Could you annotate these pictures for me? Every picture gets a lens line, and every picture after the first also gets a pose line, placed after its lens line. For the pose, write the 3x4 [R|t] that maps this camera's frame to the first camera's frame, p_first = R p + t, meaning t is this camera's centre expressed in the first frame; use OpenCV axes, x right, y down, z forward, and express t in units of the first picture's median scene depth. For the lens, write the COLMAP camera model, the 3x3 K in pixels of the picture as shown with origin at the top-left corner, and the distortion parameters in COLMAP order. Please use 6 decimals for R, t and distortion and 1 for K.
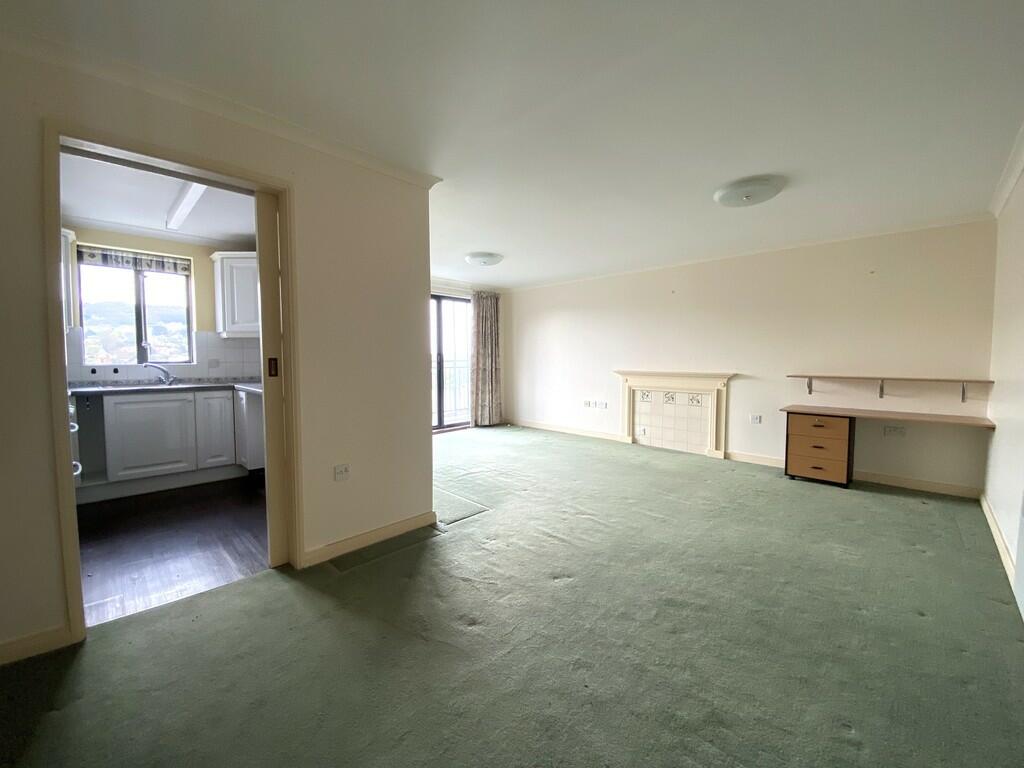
lens RADIAL K [[417.7, 0, 506.5], [0, 417.7, 385.1], [0, 0, 1]] dist [-0.000827, -0.000545]
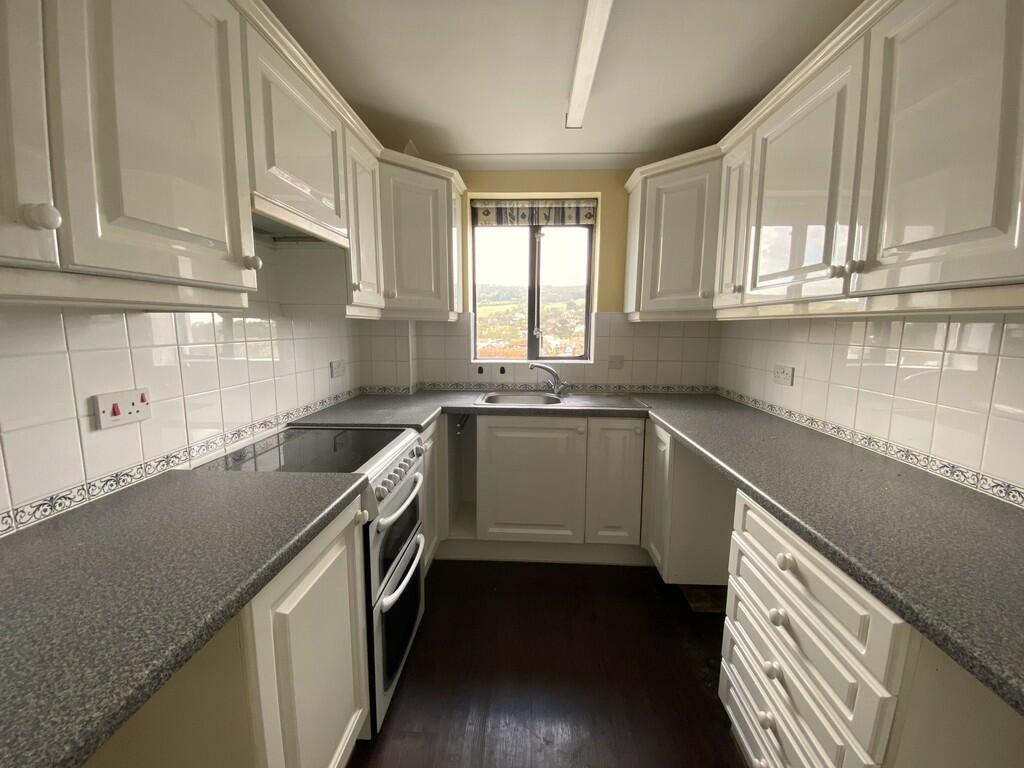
lens RADIAL K [[417.7, 0, 508.5], [0, 417.7, 382.1], [0, 0, 1]] dist [-0.000827, -0.000545]
pose [[0.669967, 0.098148, -0.735874, -0.367769], [-0.050526, 0.994952, 0.086702, -0.074096], [0.740670, -0.020907, 0.671544, 0.487098]]
